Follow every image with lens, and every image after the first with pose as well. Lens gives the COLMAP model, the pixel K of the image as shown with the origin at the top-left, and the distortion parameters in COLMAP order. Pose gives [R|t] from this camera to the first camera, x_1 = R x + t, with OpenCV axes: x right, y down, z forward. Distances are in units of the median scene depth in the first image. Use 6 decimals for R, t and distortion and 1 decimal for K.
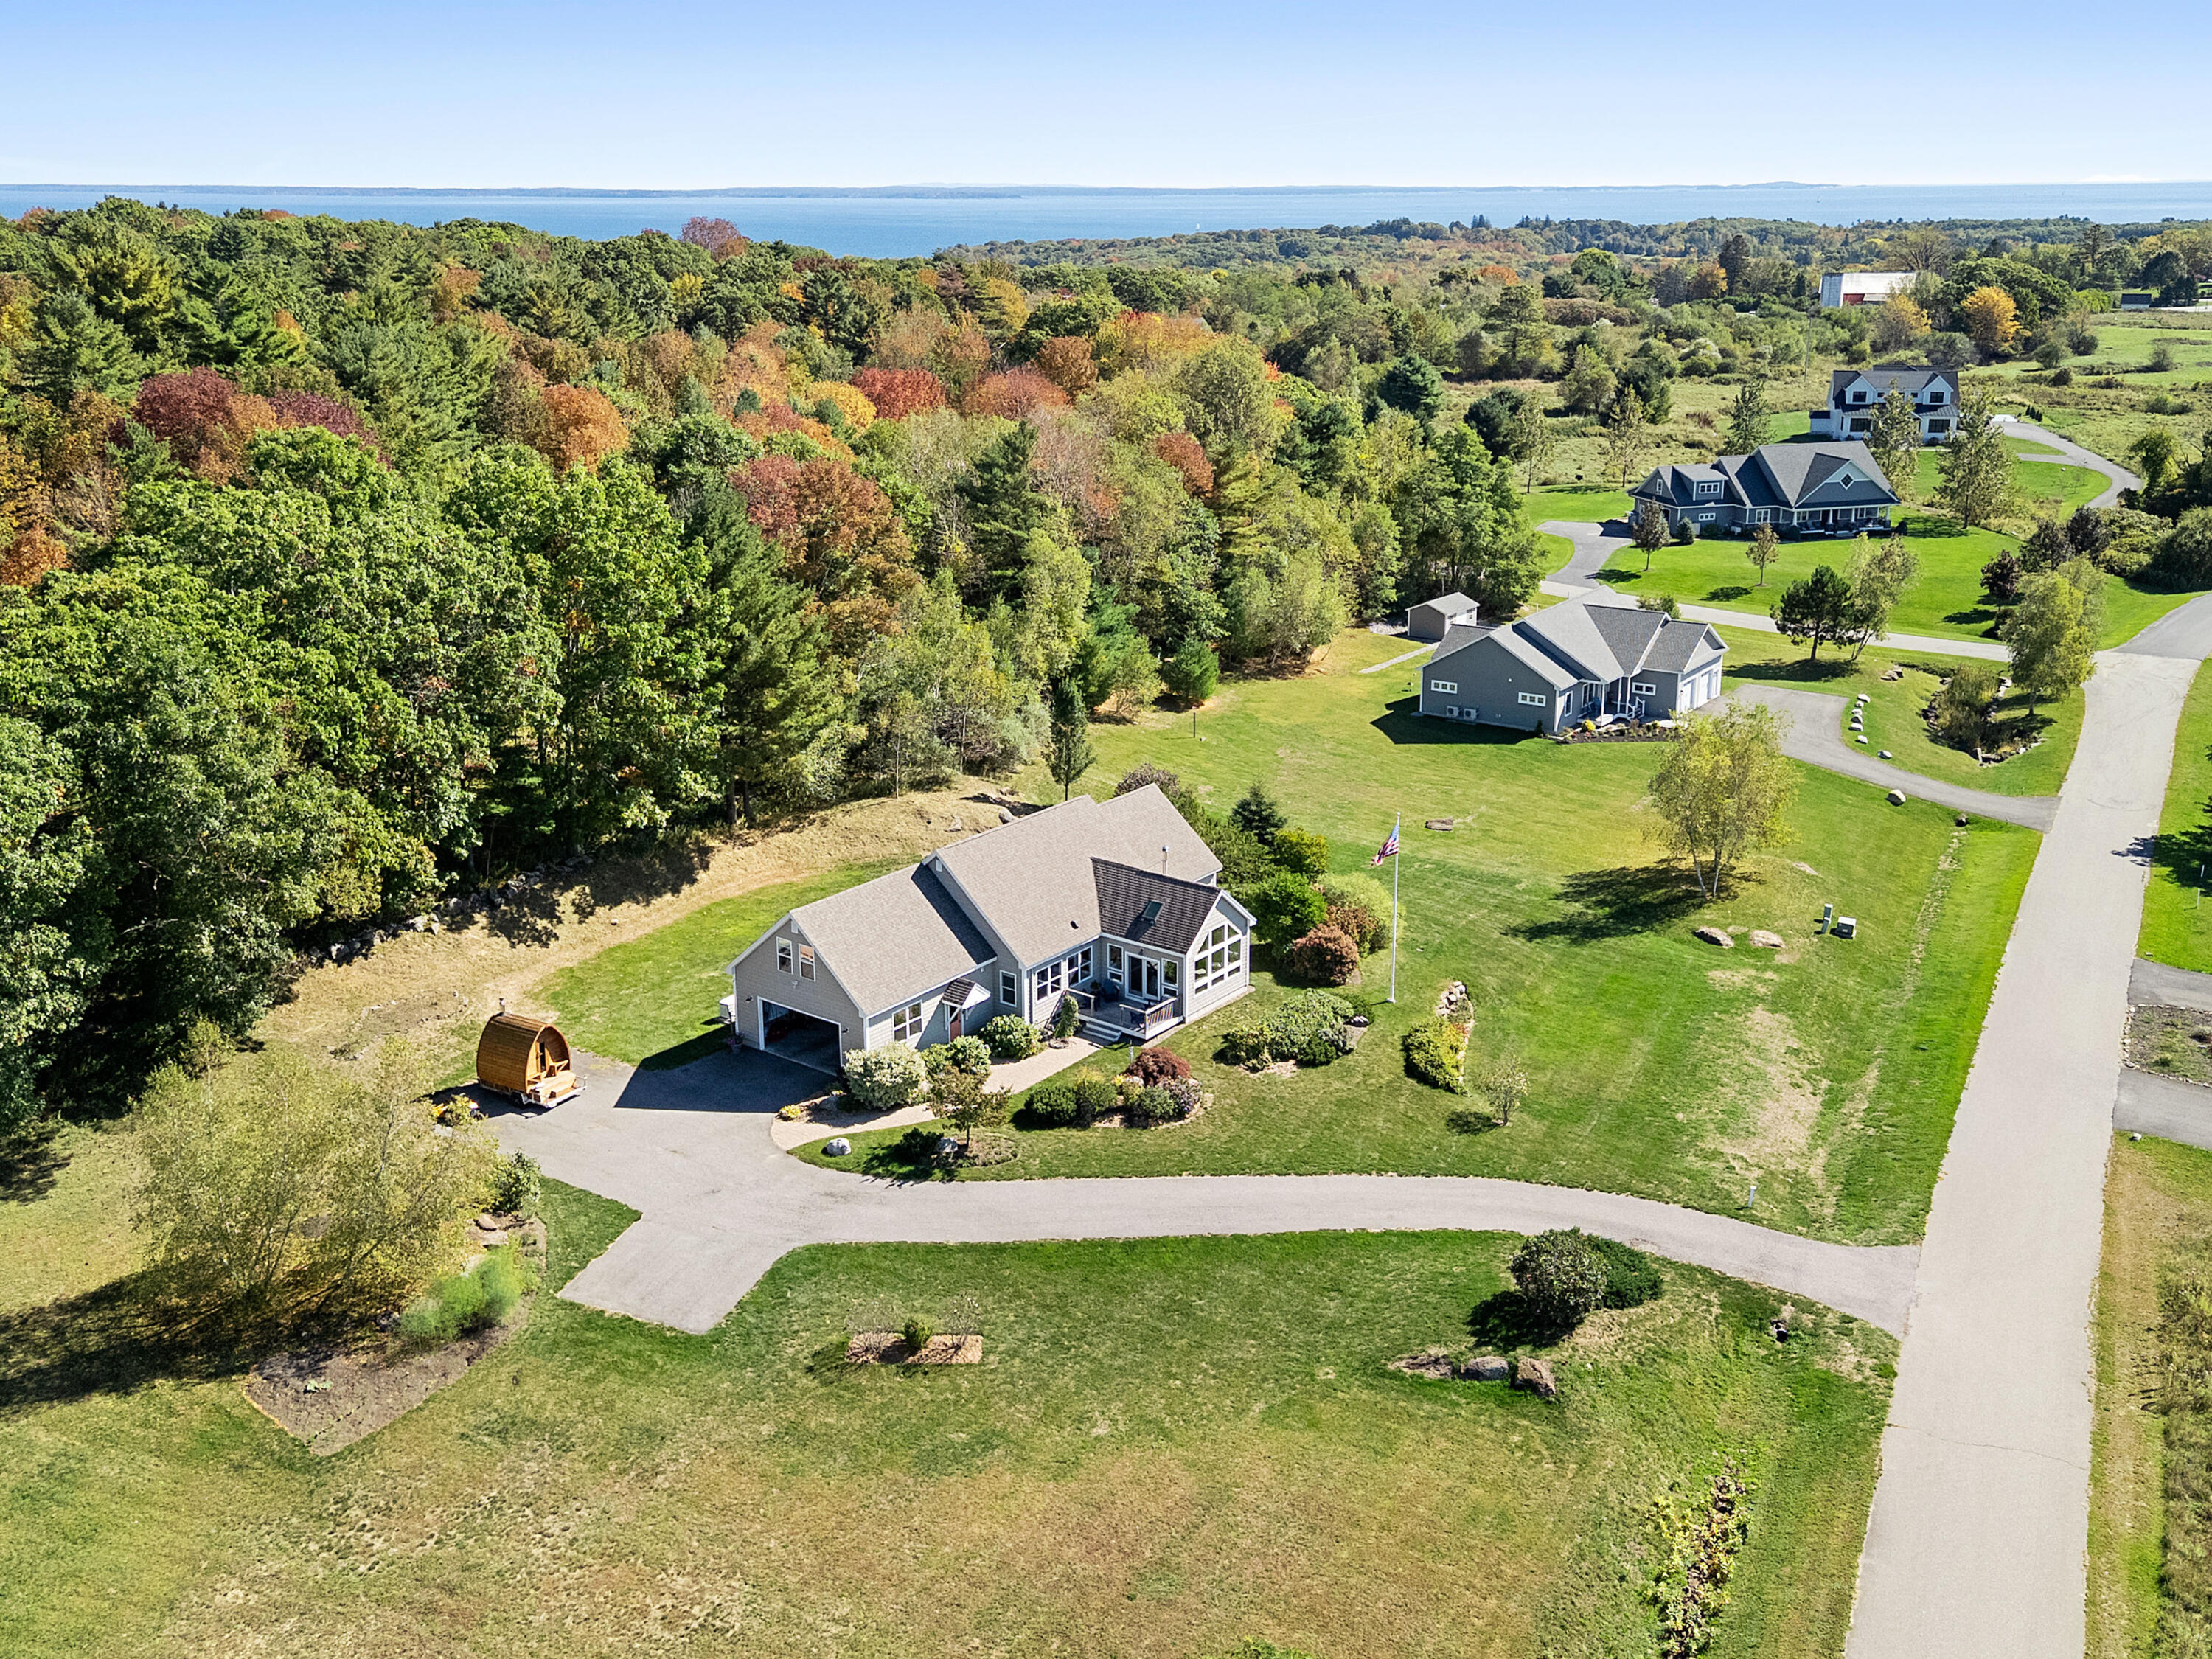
lens RADIAL K [[1997.0, 0, 1112.8], [0, 1997.0, 756.8], [0, 0, 1]] dist [0.155308, -0.223326]
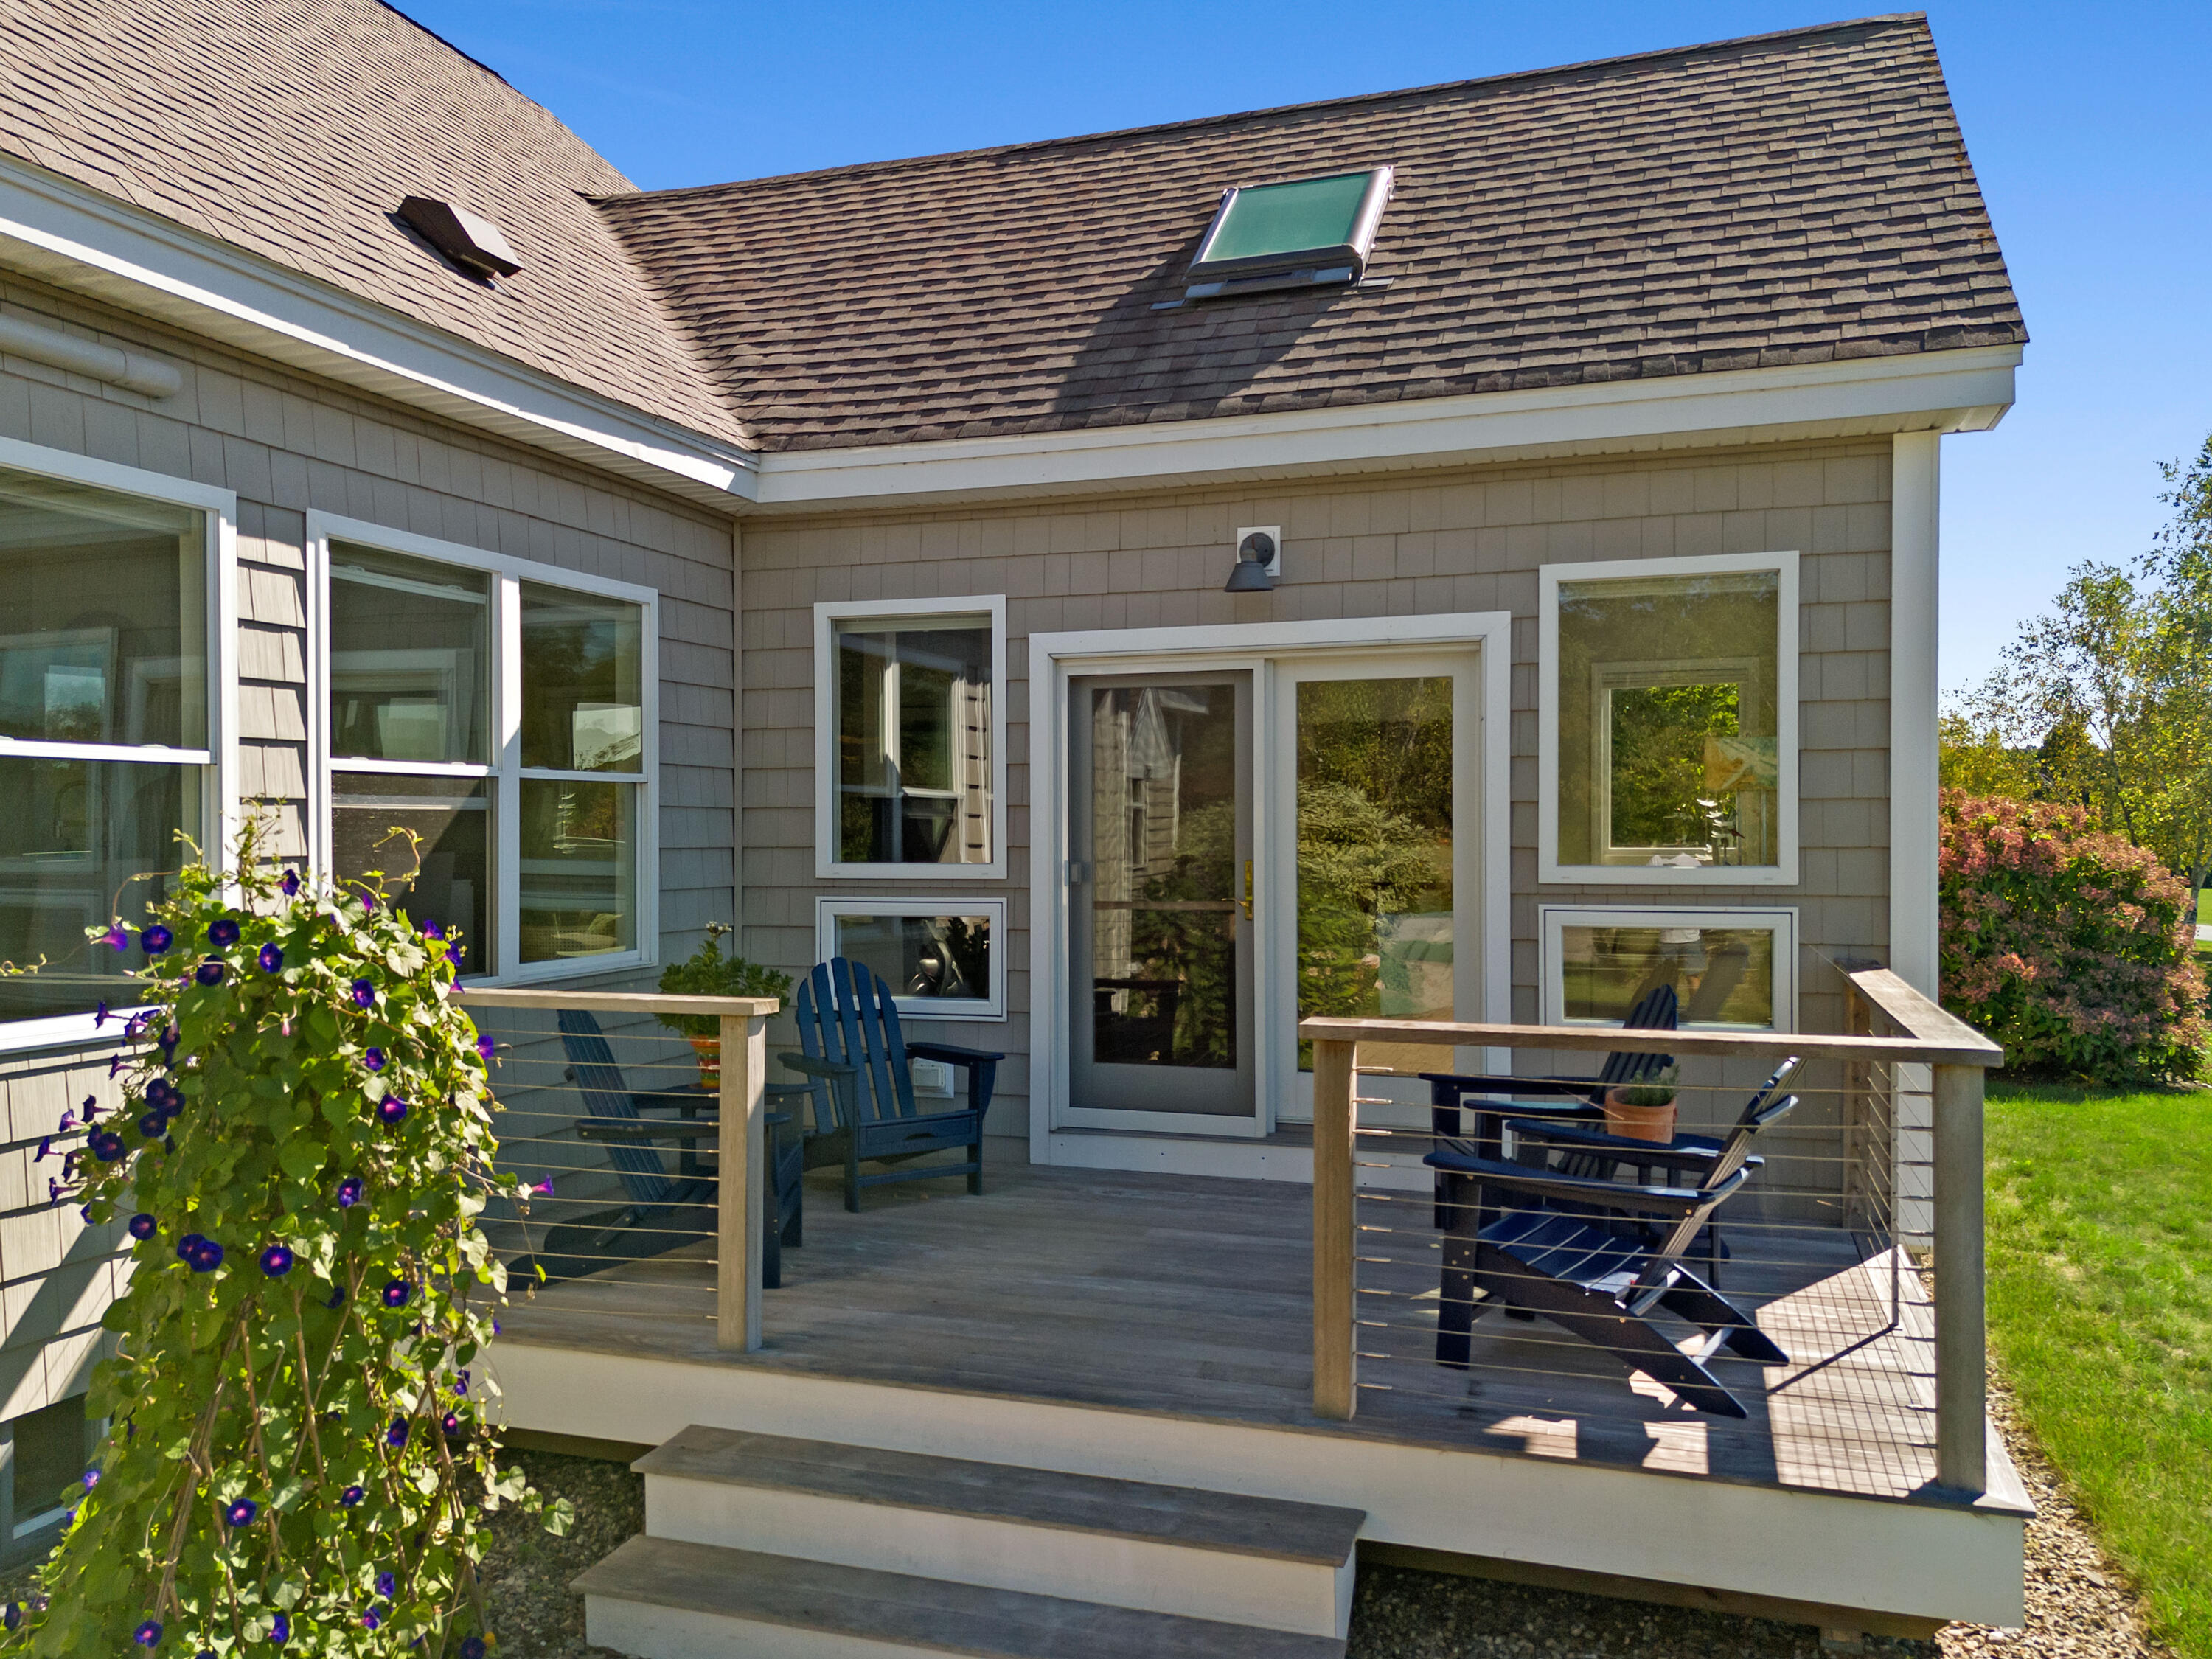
lens RADIAL K [[1725.6, 0, 1106.0], [0, 1725.6, 829.5], [0, 0, 1]] dist [0.125273, -0.182183]
pose [[0.941772, 0.018738, 0.335730, -0.017326], [0.072955, 0.963276, -0.258412, 0.126543], [-0.328243, 0.267858, 0.905819, 0.928809]]
